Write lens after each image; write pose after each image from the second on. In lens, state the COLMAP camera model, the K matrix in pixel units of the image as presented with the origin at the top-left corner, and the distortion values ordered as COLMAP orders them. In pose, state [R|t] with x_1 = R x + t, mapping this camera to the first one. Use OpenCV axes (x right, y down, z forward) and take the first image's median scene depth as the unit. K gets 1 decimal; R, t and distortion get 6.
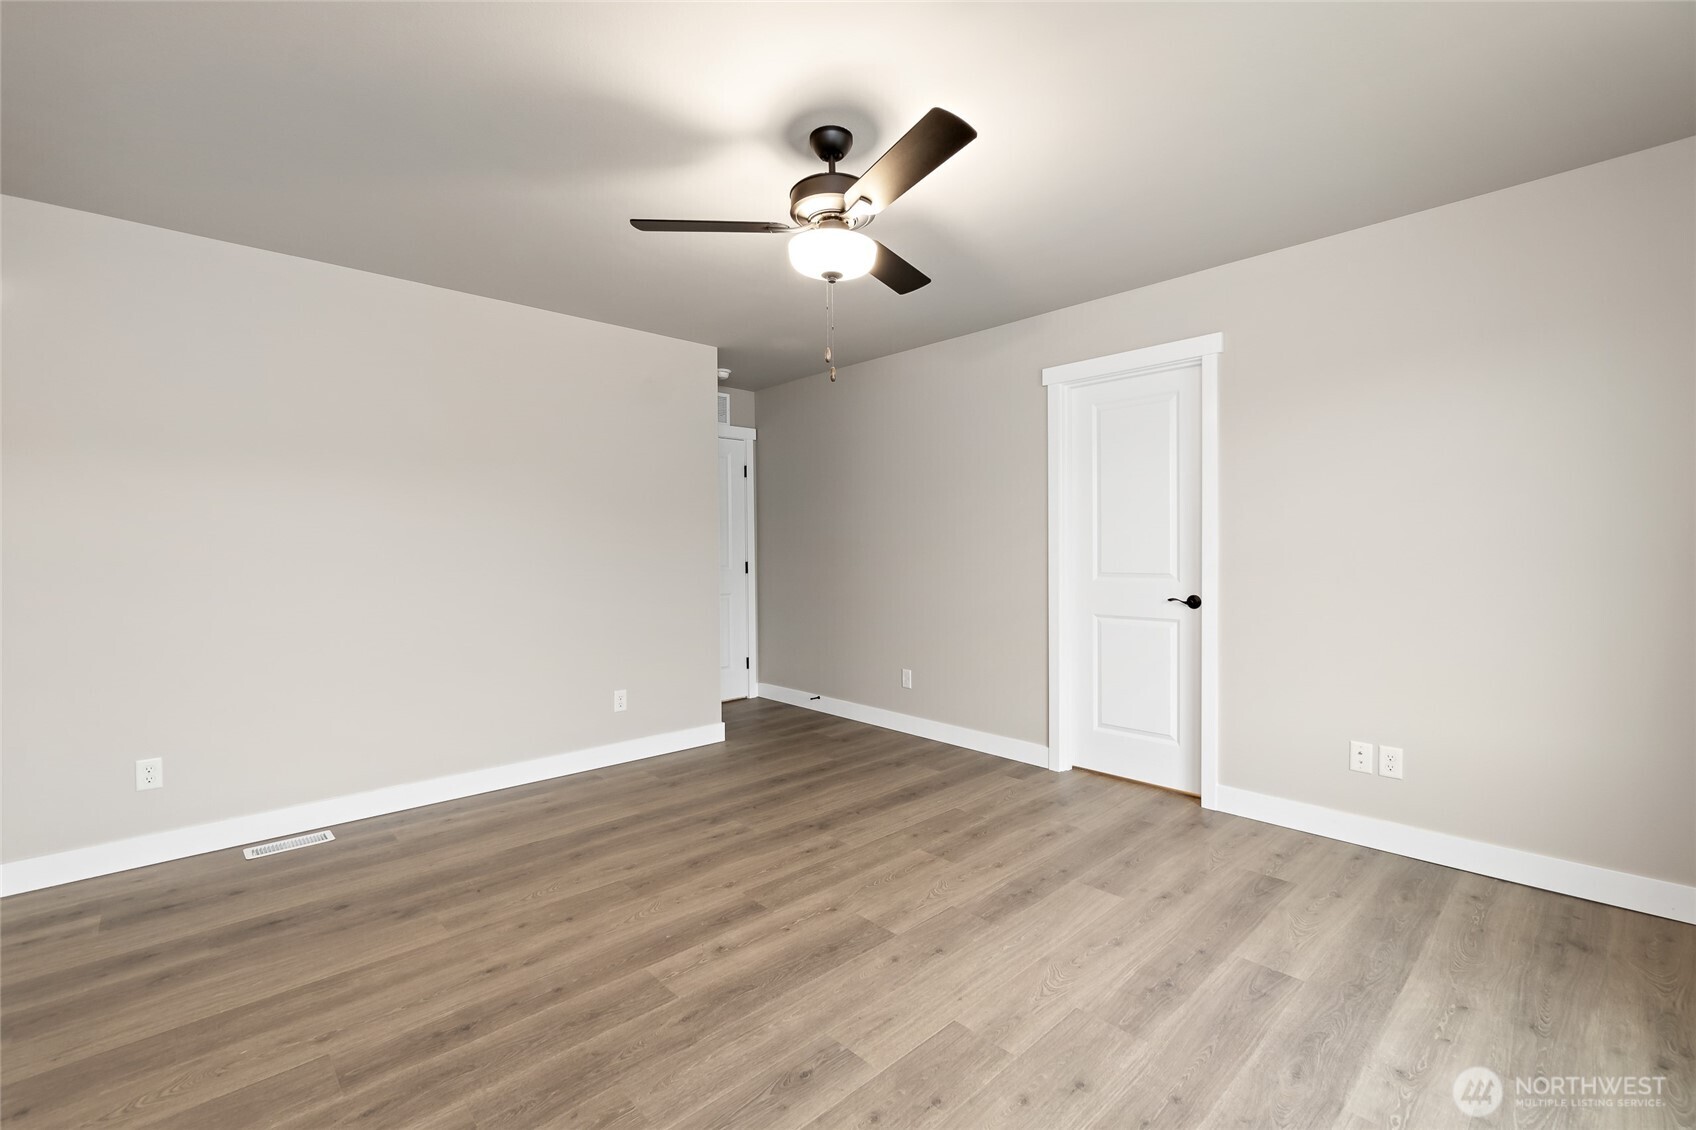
lens RADIAL K [[733.3, 0, 849.7], [0, 733.3, 558.3], [0, 0, 1]] dist [0.000278, -0.000025]
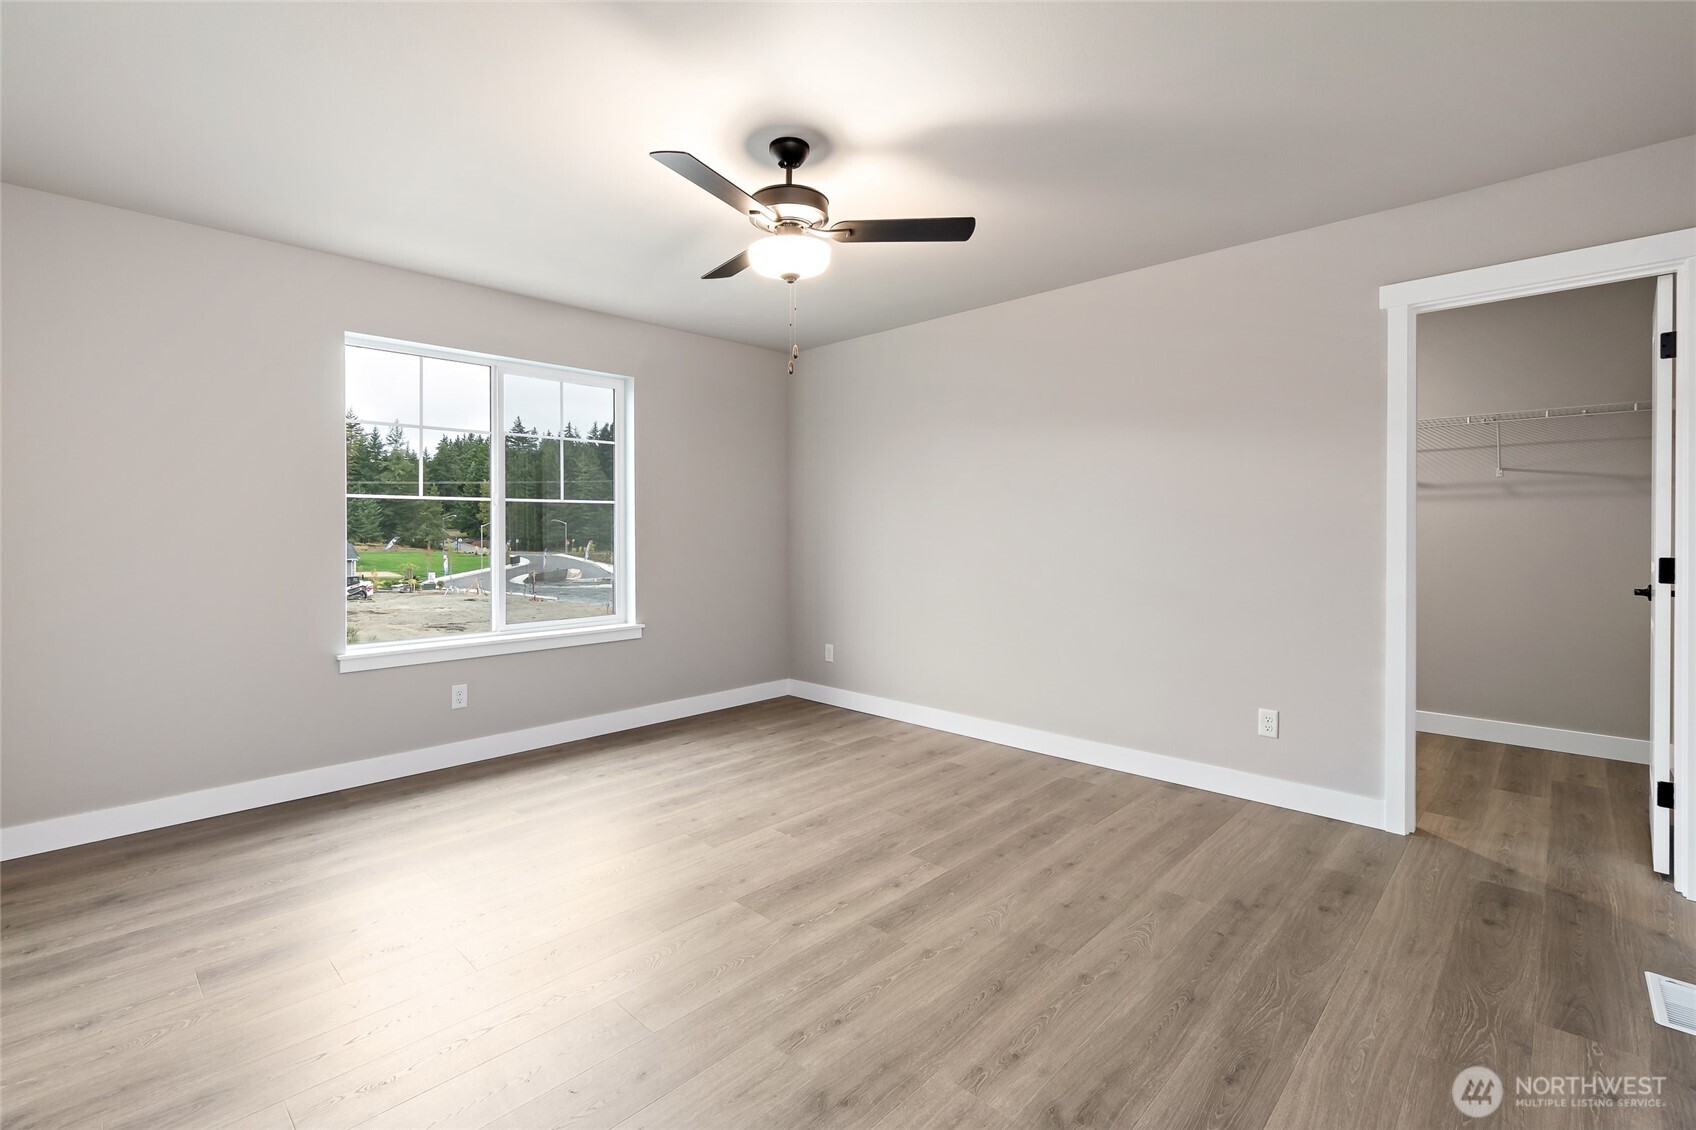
lens RADIAL K [[733.3, 0, 846.1], [0, 733.3, 551.2], [0, 0, 1]] dist [0.000278, -0.000025]
pose [[-0.998603, 0.010620, -0.051759, -0.045530], [0.008209, 0.998881, 0.046585, -0.029729], [0.052196, 0.046096, -0.997572, 2.025625]]
